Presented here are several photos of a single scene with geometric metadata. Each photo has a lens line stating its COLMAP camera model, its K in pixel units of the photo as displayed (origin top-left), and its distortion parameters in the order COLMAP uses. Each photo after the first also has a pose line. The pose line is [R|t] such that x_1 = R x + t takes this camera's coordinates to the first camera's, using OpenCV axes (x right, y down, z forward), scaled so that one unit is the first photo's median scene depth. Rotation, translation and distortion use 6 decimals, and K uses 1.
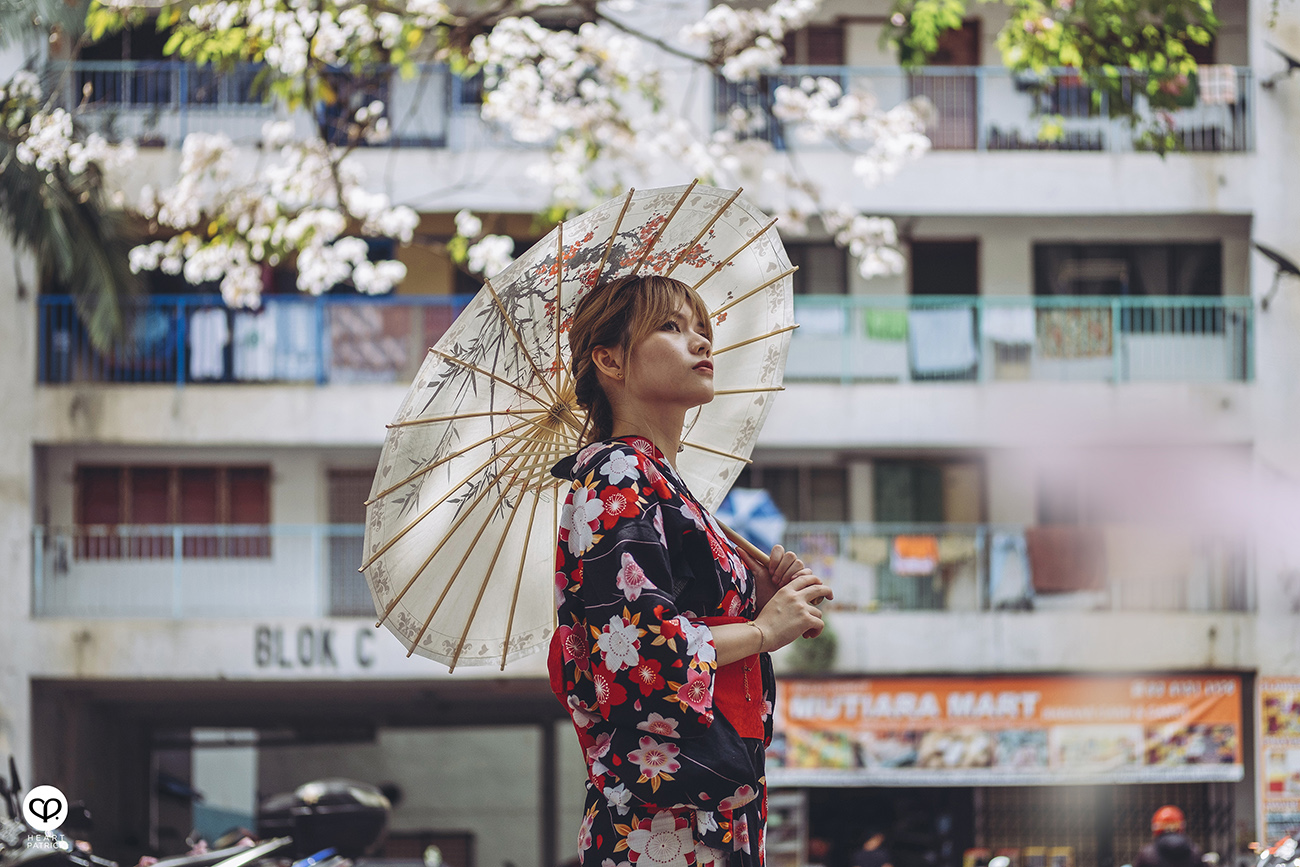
lens RADIAL K [[2469.3, 0, 650.0], [0, 2469.3, 433.5], [0, 0, 1]] dist [0.384584, -0.475369]
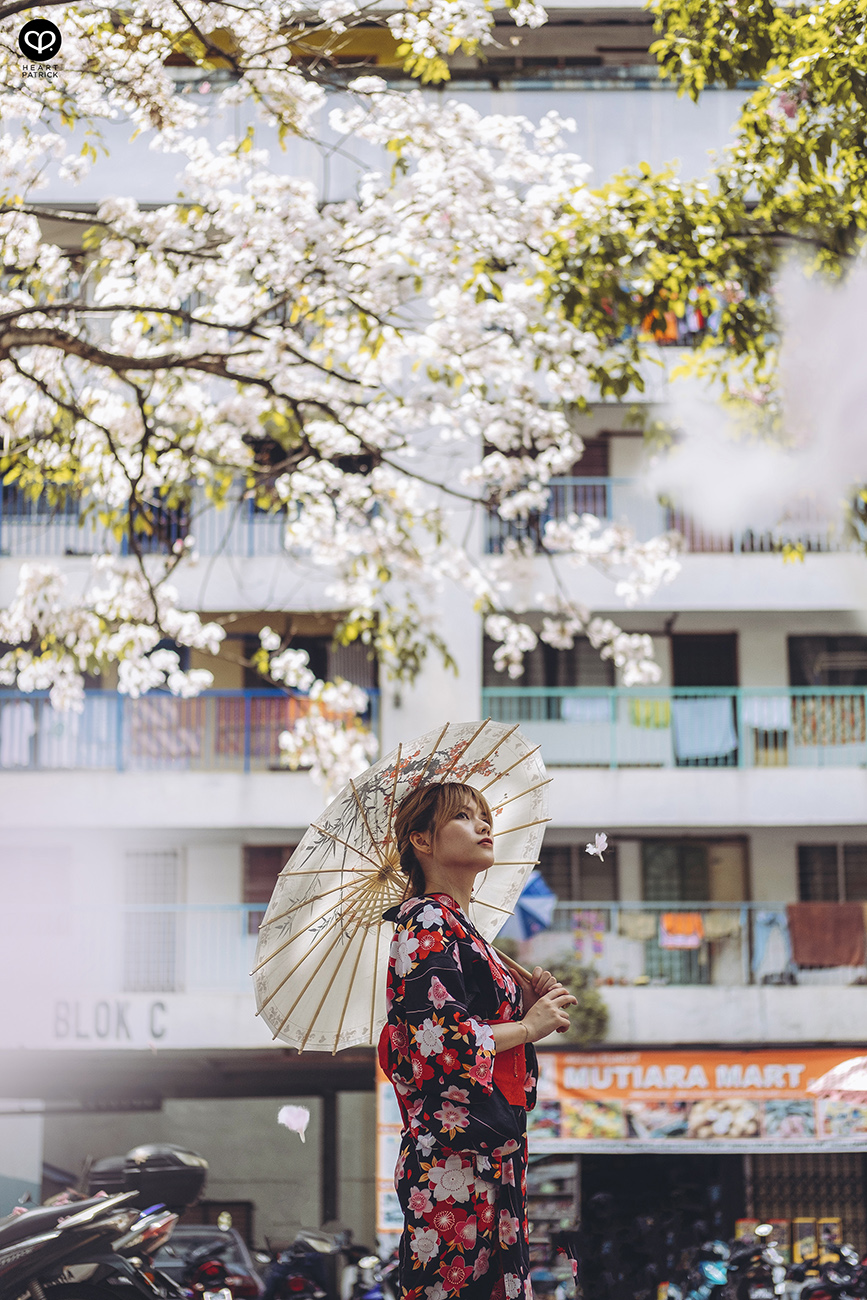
lens RADIAL K [[2469.3, 0, 433.5], [0, 2469.3, 650.0], [0, 0, 1]] dist [0.384584, -0.475369]
pose [[0.999995, 0.000627, 0.003054, -0.003411], [-0.000445, 0.998238, -0.059333, -0.013318], [-0.003086, 0.059331, 0.998234, -0.114663]]
